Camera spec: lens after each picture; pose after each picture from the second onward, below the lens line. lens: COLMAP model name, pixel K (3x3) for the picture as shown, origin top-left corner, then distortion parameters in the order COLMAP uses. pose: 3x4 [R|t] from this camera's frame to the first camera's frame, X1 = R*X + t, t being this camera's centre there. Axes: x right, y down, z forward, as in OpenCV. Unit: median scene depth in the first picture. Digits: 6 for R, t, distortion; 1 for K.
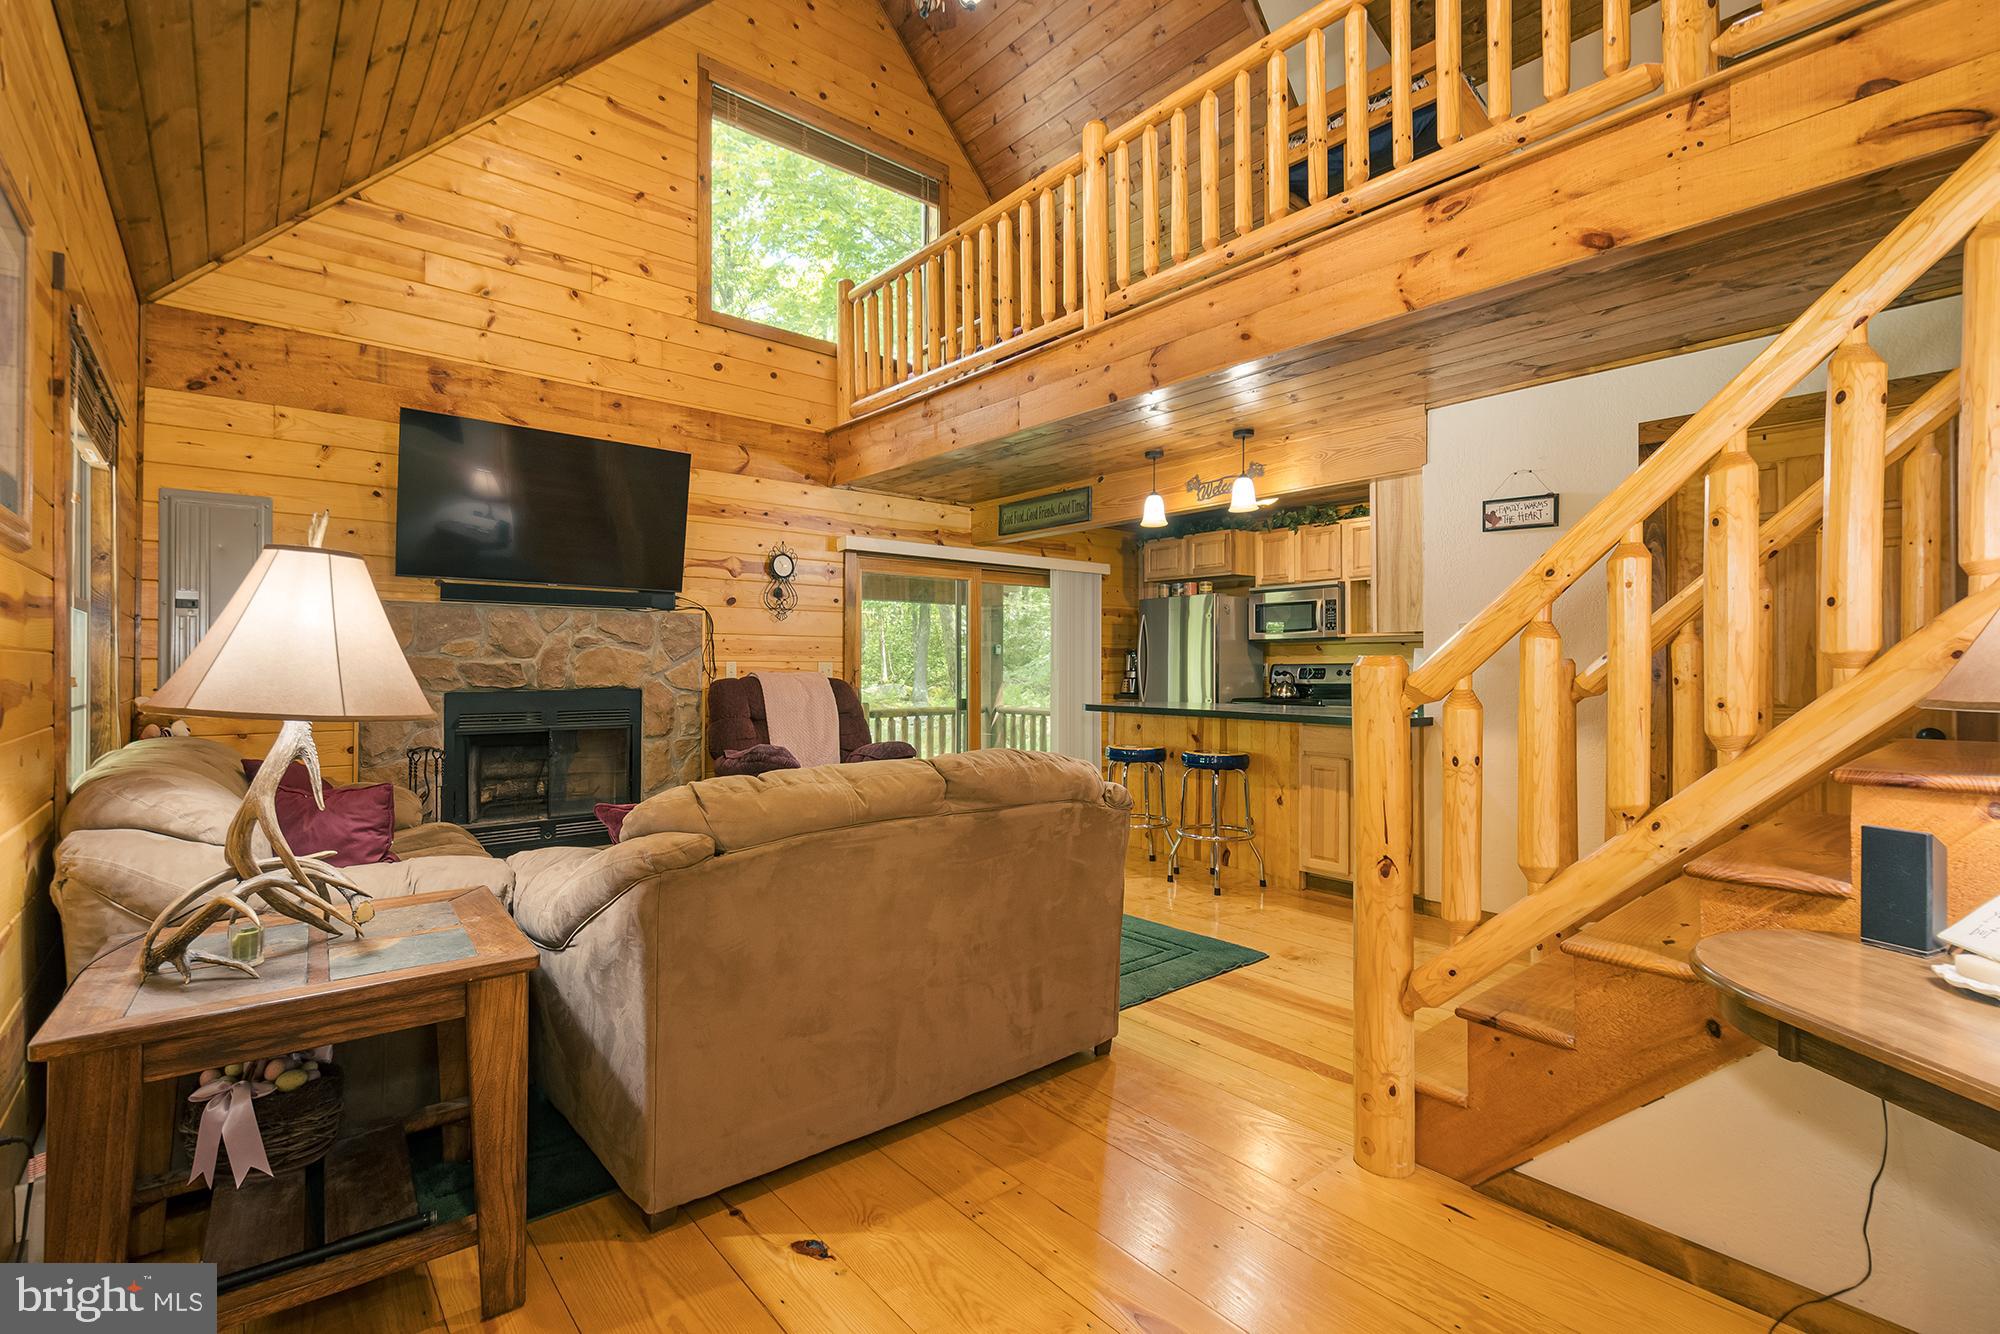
lens RADIAL K [[887.2, 0, 967.2], [0, 887.2, 661.1], [0, 0, 1]] dist [0.009713, -0.000061]
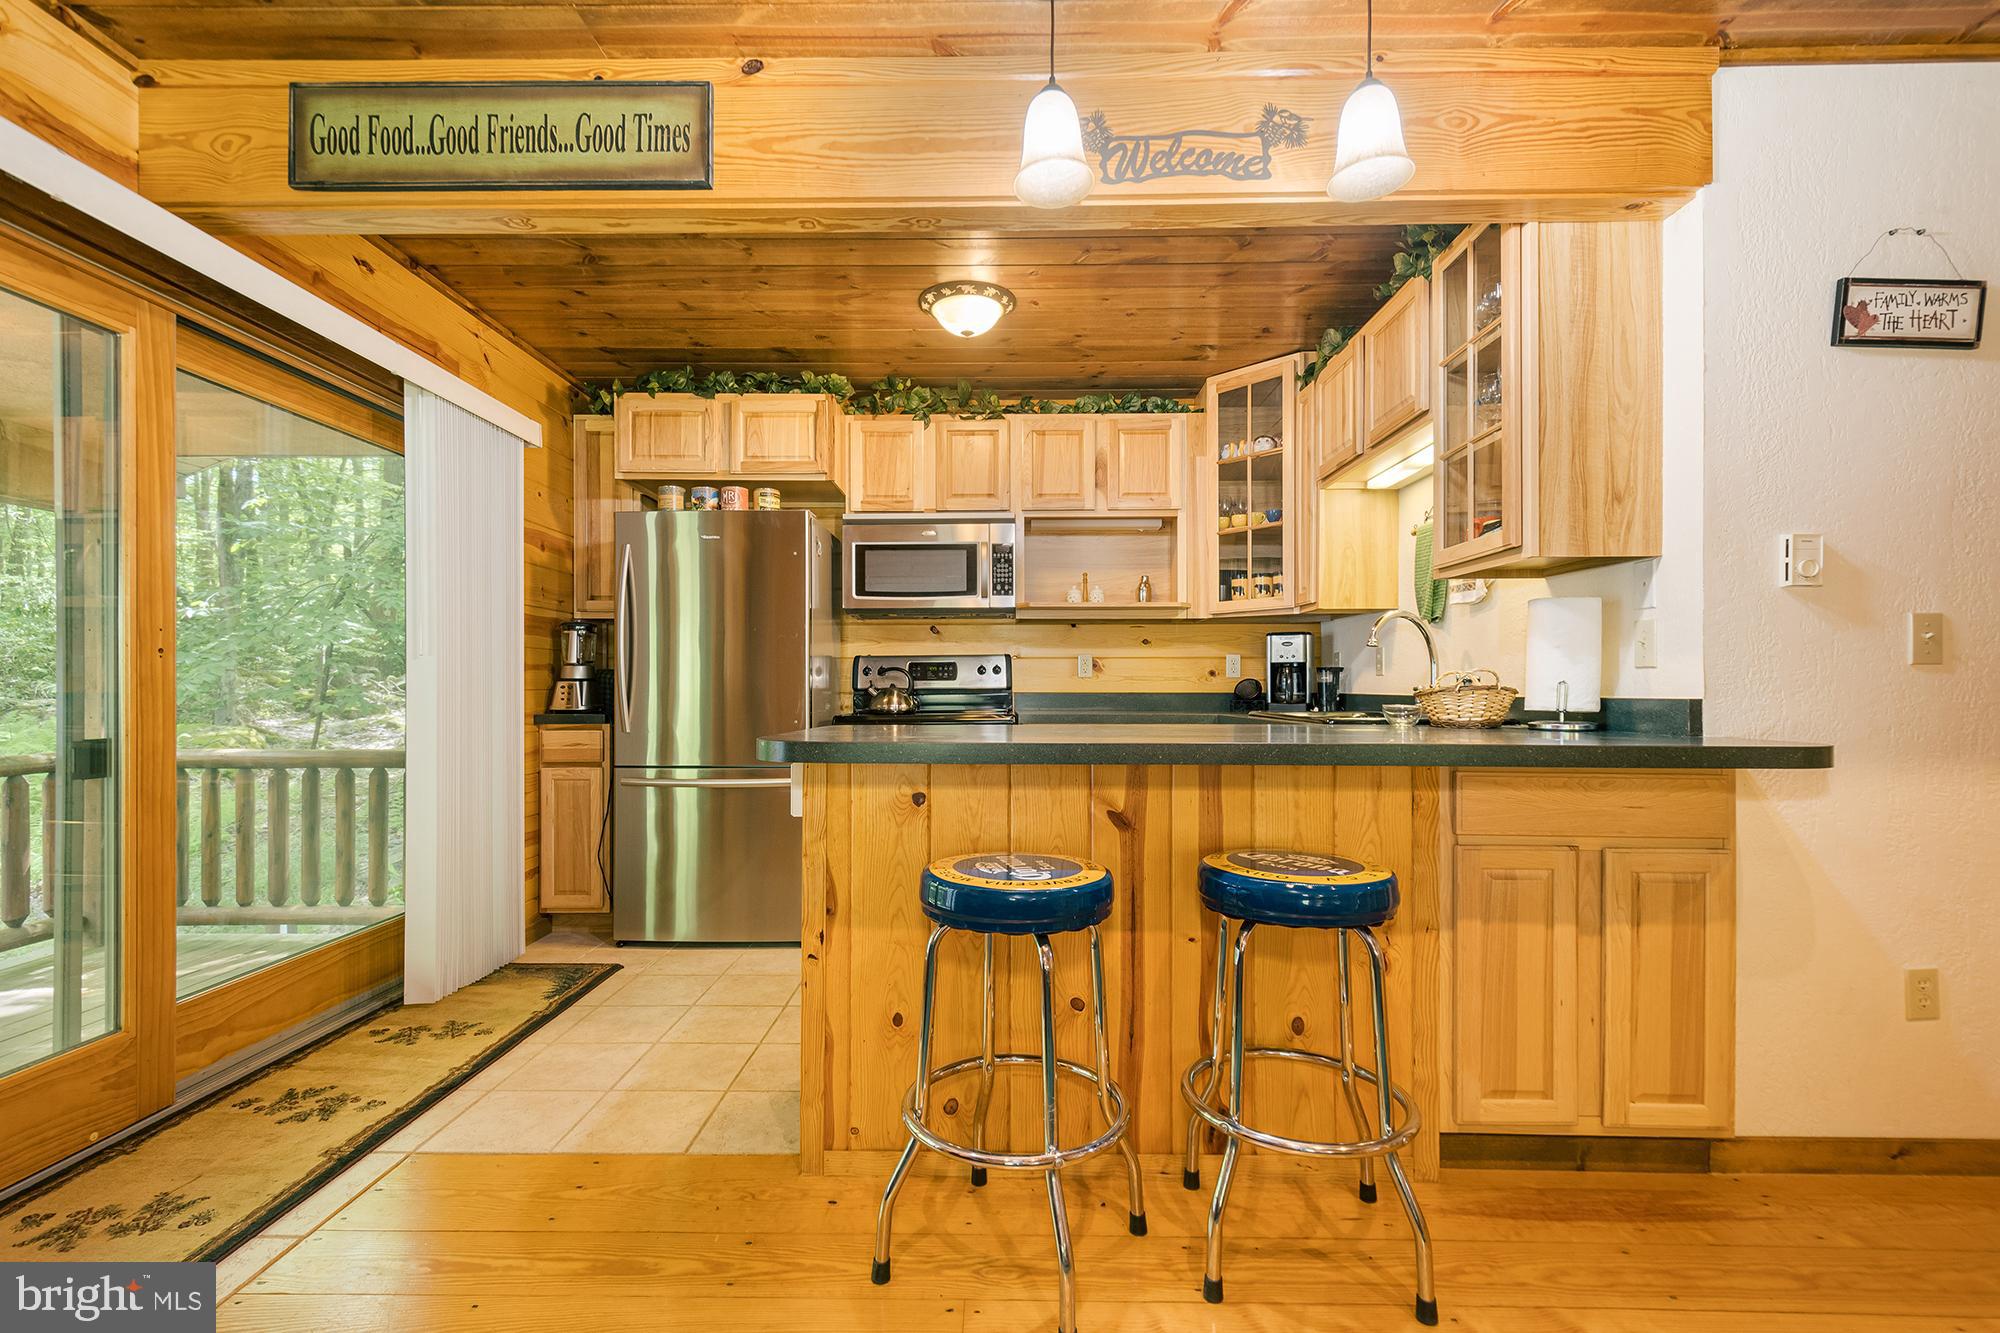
lens RADIAL K [[875.1, 0, 993.0], [0, 875.1, 689.2], [0, 0, 1]] dist [0.019539, -0.007320]
pose [[0.635772, 0.001247, 0.771876, -0.043601], [-0.007592, 0.999960, 0.004638, 0.024528], [-0.771839, -0.008809, 0.635757, 0.632445]]
